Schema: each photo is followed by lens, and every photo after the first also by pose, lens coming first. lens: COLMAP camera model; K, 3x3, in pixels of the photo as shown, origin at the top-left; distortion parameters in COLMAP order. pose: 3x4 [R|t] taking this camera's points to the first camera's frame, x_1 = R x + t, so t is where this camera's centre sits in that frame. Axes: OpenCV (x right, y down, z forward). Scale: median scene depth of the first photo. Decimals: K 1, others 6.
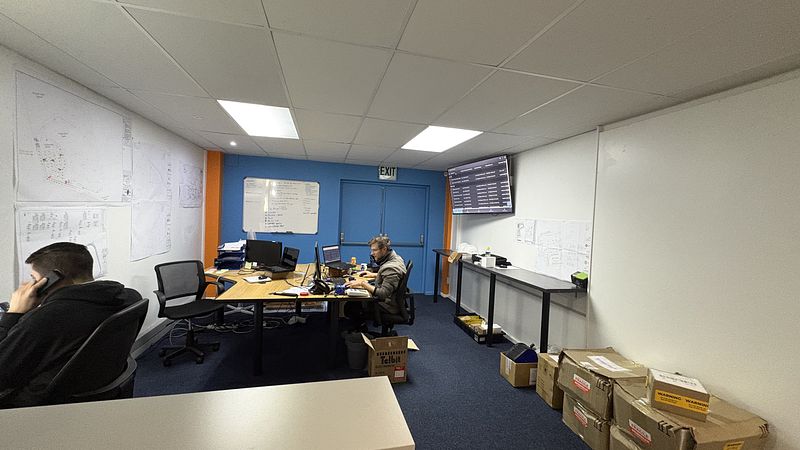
lens RADIAL K [[318.7, 0, 399.5], [0, 318.7, 225.6], [0, 0, 1]] dist [0.001604, -0.000595]
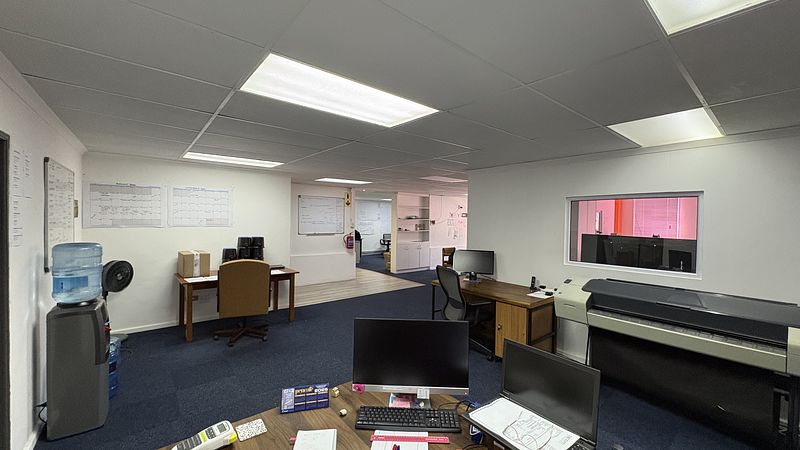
lens RADIAL K [[318.7, 0, 395.9], [0, 318.7, 225.4], [0, 0, 1]] dist [0.001604, -0.000595]
pose [[0.432474, -0.018935, -0.901447, 2.841216], [-0.029143, 0.998964, -0.034965, 0.132526], [0.901175, 0.041392, 0.431474, -0.659841]]
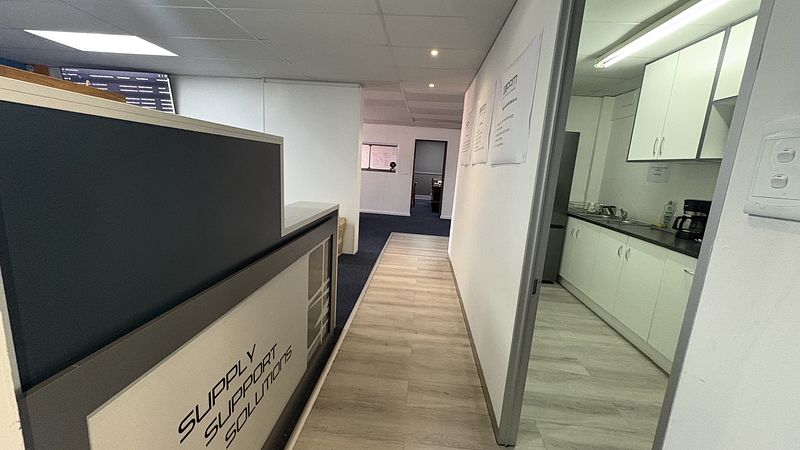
lens RADIAL K [[318.7, 0, 398.1], [0, 318.7, 226.6], [0, 0, 1]] dist [0.001604, -0.000595]
pose [[0.311336, -0.200871, 0.928828, -0.571520], [-0.018359, 0.975951, 0.217216, 0.035463], [-0.950123, -0.084680, 0.300161, -0.117274]]
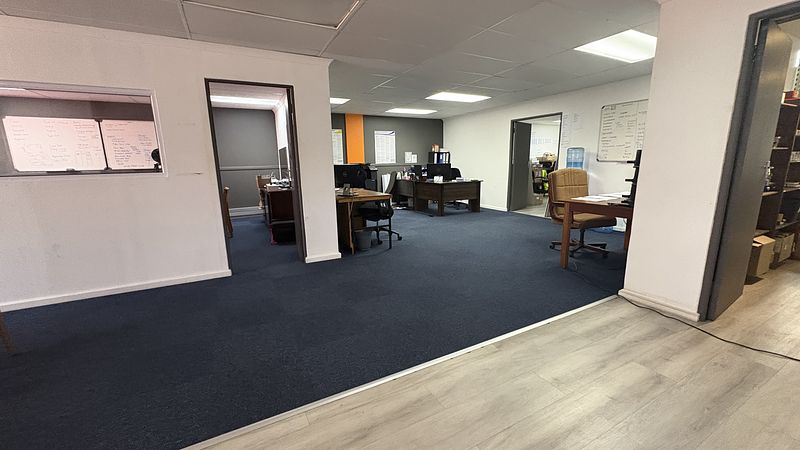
lens RADIAL K [[318.7, 0, 404.8], [0, 318.7, 224.5], [0, 0, 1]] dist [0.001604, -0.000595]
pose [[-0.262135, -0.230859, 0.937011, 0.686154], [0.042564, 0.967254, 0.250217, 0.106660], [-0.964092, 0.105473, -0.243725, 0.232668]]
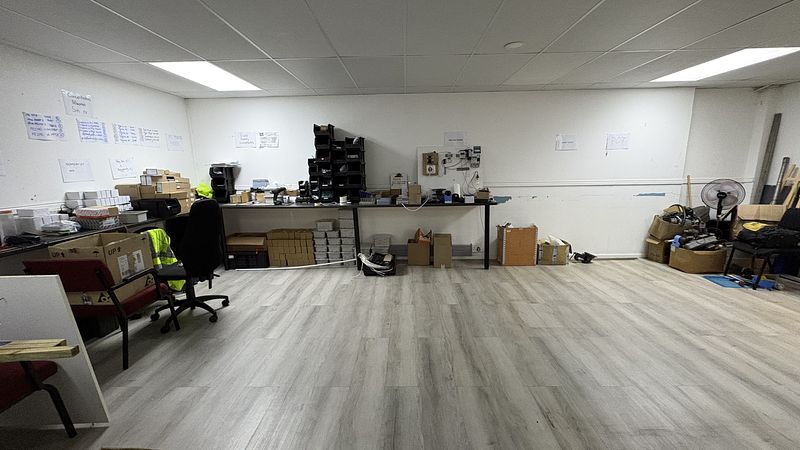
lens RADIAL K [[318.7, 0, 403.2], [0, 318.7, 222.2], [0, 0, 1]] dist [0.001604, -0.000595]
pose [[-0.971023, -0.073217, 0.227495, 2.363346], [-0.022053, 0.975305, 0.219761, 0.186083], [-0.237967, 0.208376, -0.948658, -1.110433]]
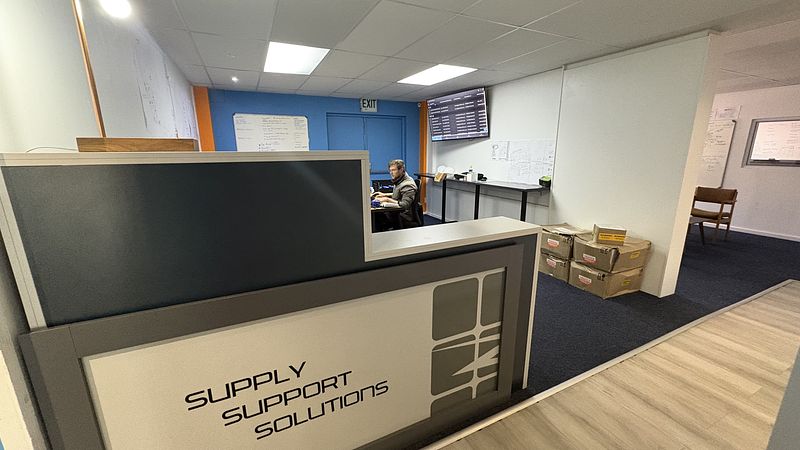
lens RADIAL K [[318.7, 0, 400.2], [0, 318.7, 225.7], [0, 0, 1]] dist [0.001604, -0.000595]
pose [[0.976523, -0.097994, 0.191836, -0.279011], [0.057222, 0.976548, 0.207555, 0.022945], [-0.207676, -0.191705, 0.959229, -0.207358]]
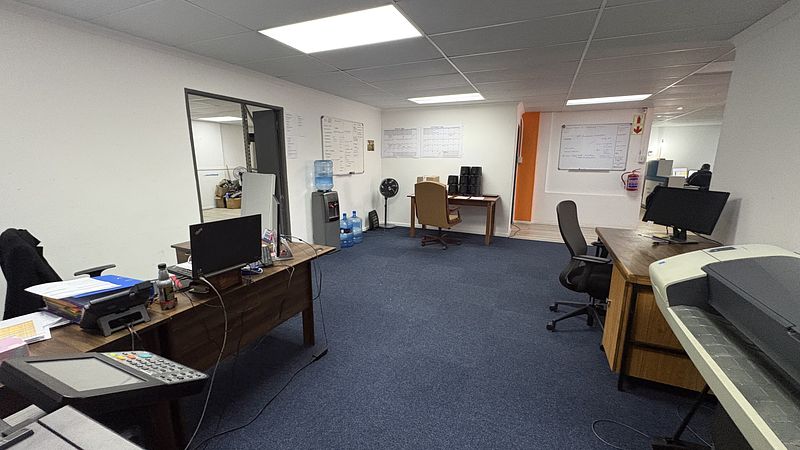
lens RADIAL K [[318.7, 0, 397.1], [0, 318.7, 223.3], [0, 0, 1]] dist [0.001604, -0.000595]
pose [[-0.603957, 0.106725, -0.789839, 2.820185], [-0.061795, 0.981741, 0.179907, 0.167632], [0.794618, 0.157464, -0.586334, 0.046345]]
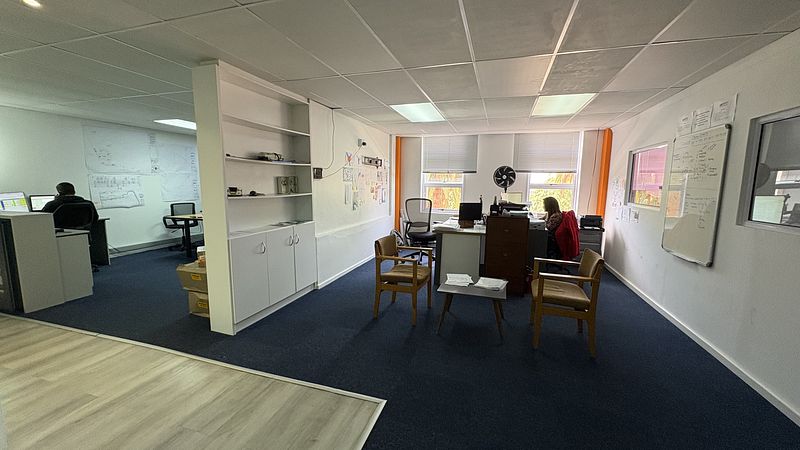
lens RADIAL K [[318.7, 0, 398.6], [0, 318.7, 225.2], [0, 0, 1]] dist [0.001604, -0.000595]
pose [[0.854936, 0.032174, -0.517735, 1.326587], [0.009339, 0.996958, 0.077377, 0.099417], [0.518649, -0.070987, 0.852035, -0.001706]]
